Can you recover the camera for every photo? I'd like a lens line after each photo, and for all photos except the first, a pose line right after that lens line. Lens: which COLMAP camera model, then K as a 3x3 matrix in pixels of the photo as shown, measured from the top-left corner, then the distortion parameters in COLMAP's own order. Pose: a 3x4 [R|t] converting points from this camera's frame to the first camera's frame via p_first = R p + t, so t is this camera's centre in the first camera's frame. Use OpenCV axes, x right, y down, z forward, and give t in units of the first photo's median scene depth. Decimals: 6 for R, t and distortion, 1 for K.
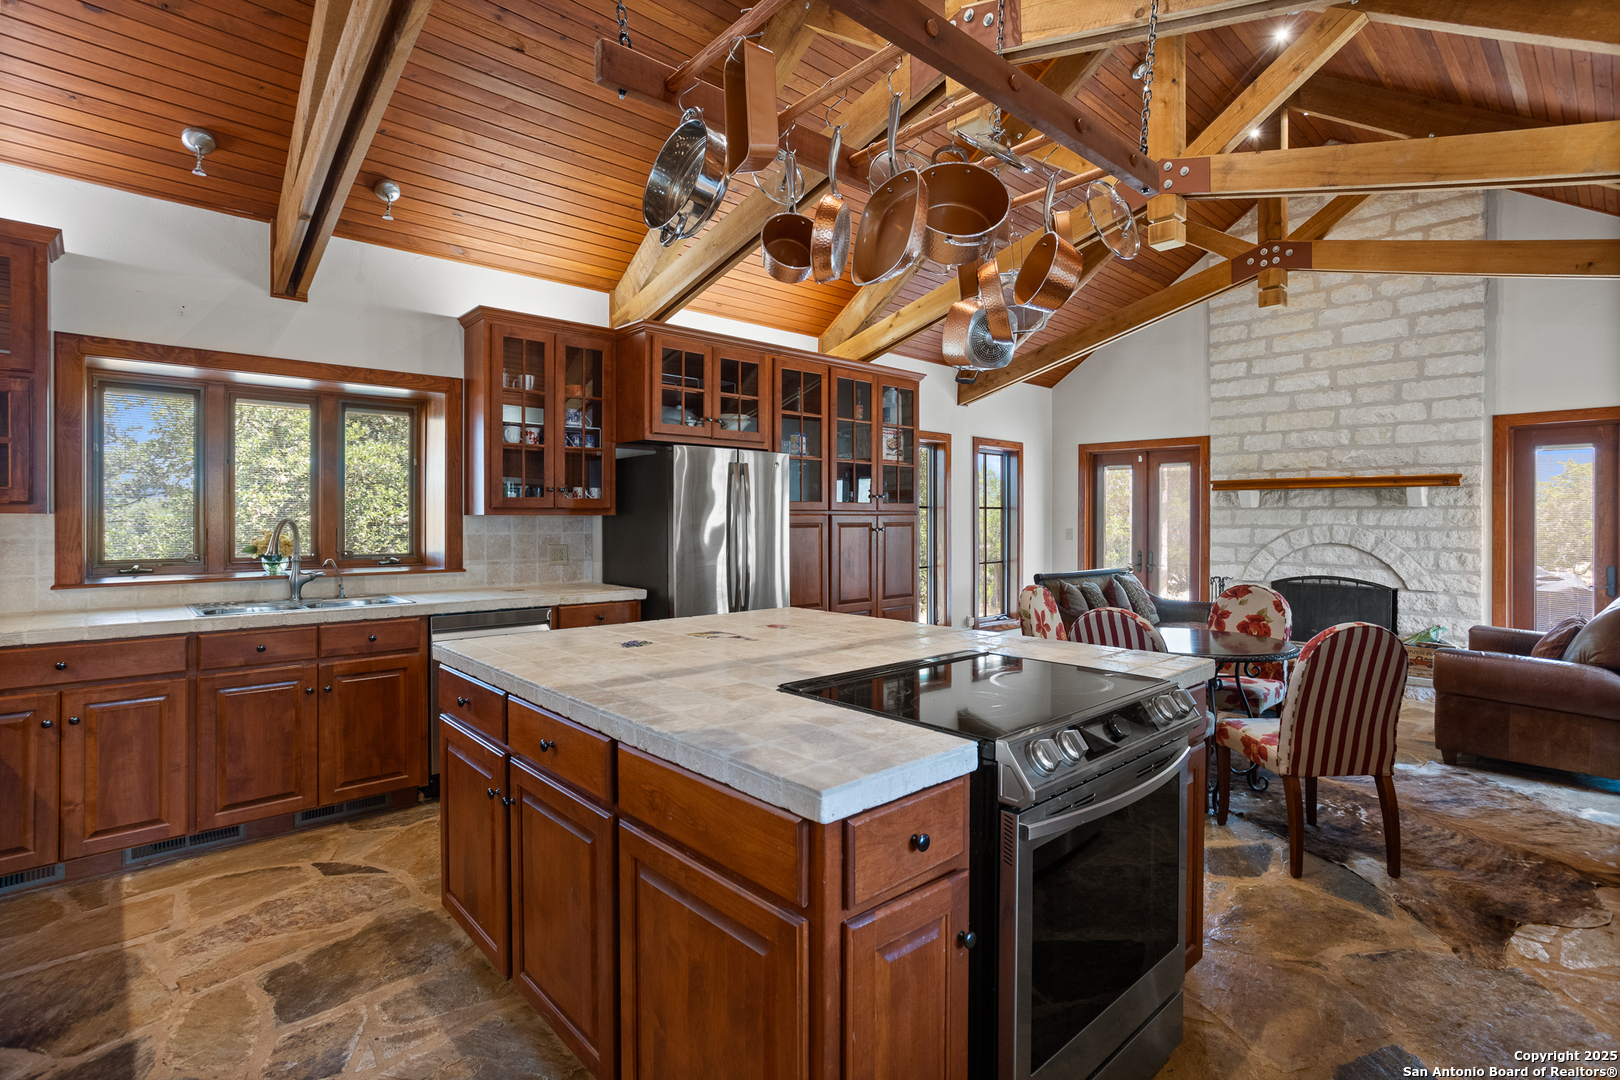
lens RADIAL K [[788.0, 0, 809.6], [0, 788.0, 514.6], [0, 0, 1]] dist [-0.037408, 0.020246]
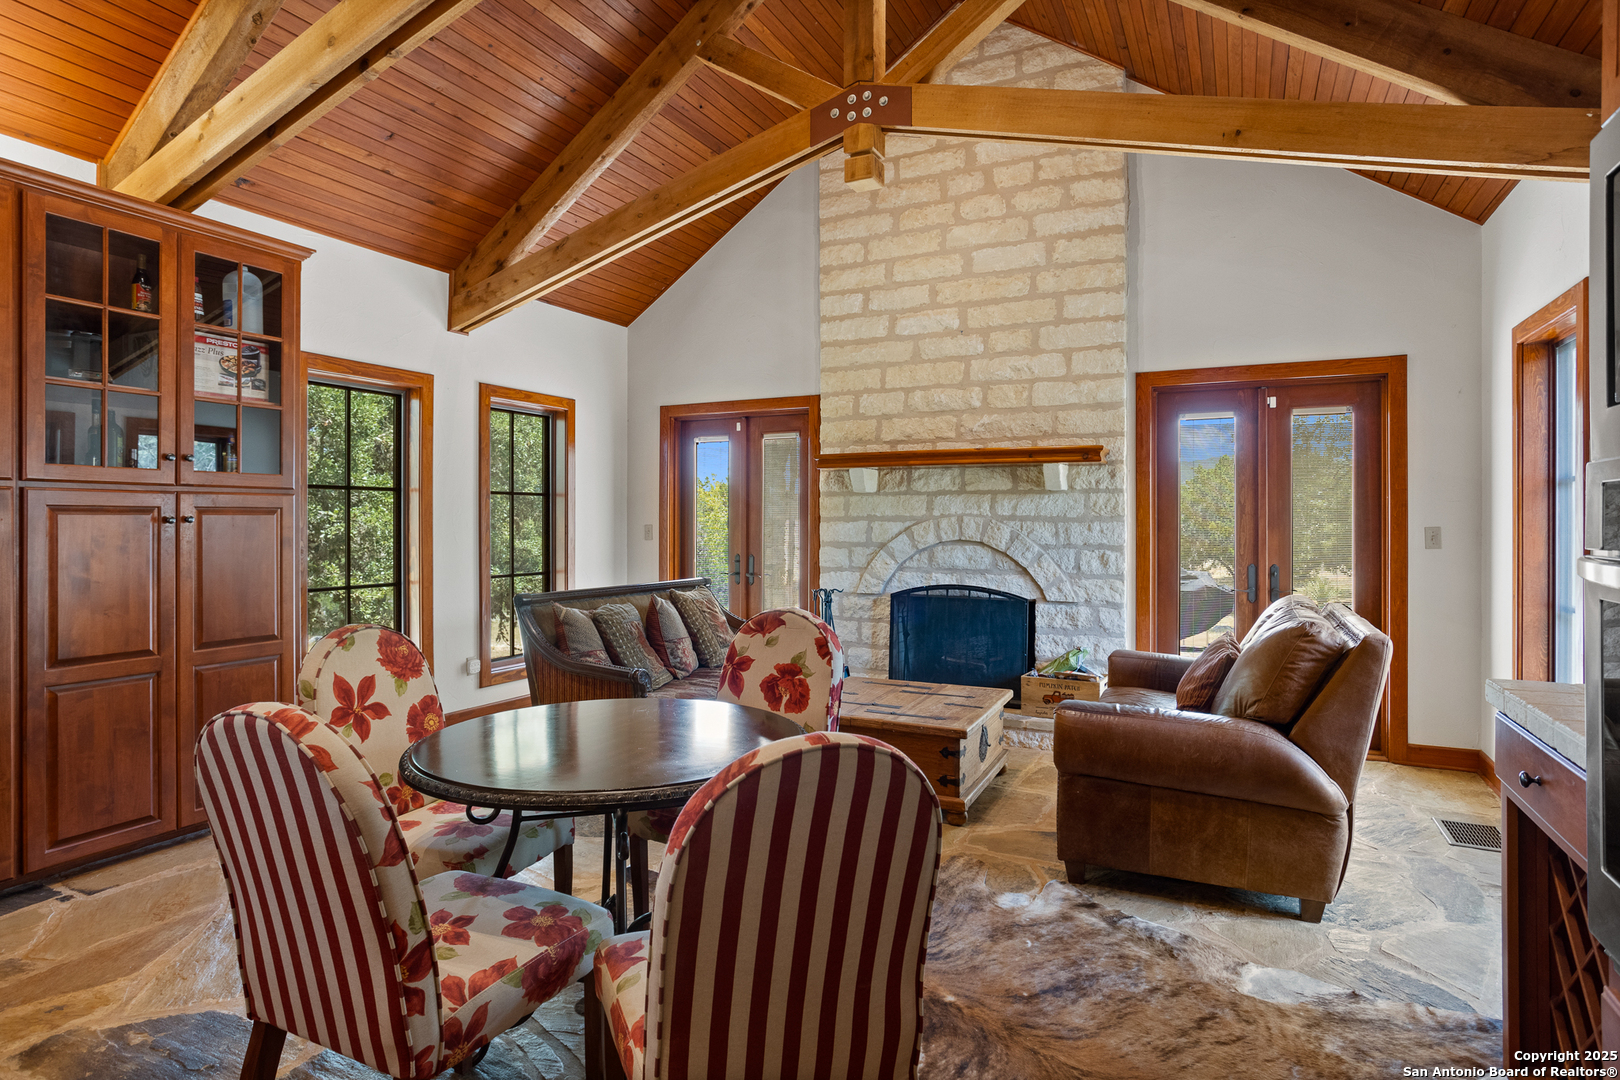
lens RADIAL K [[891.2, 0, 814.1], [0, 891.2, 513.5], [0, 0, 1]] dist [-0.050146, 0.007973]
pose [[0.934038, 0.000300, 0.357174, 0.241025], [0.001522, 0.999987, -0.004820, 0.015277], [-0.357171, 0.005045, 0.934026, 0.262849]]
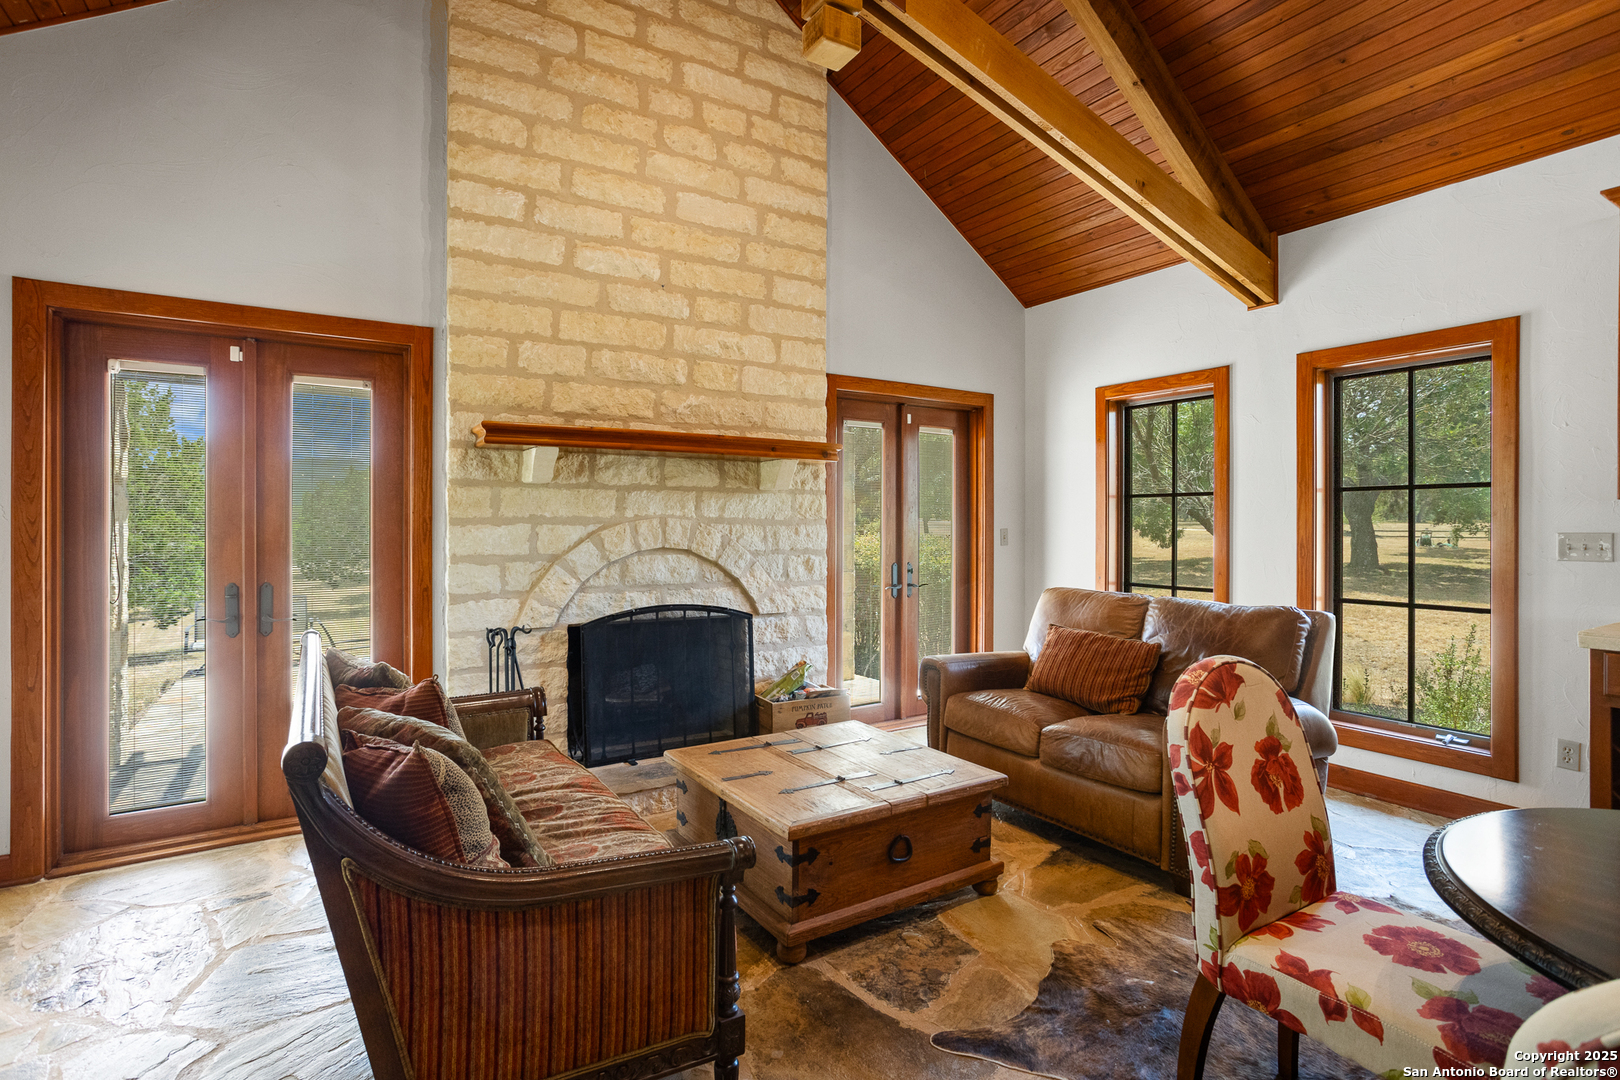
lens RADIAL K [[788.0, 0, 820.4], [0, 788.0, 520.0], [0, 0, 1]] dist [-0.037408, 0.020246]
pose [[0.186145, 0.005533, 0.982507, 0.110641], [0.000045, 0.999984, -0.005640, 0.018936], [-0.982522, 0.001094, 0.186141, 0.782745]]
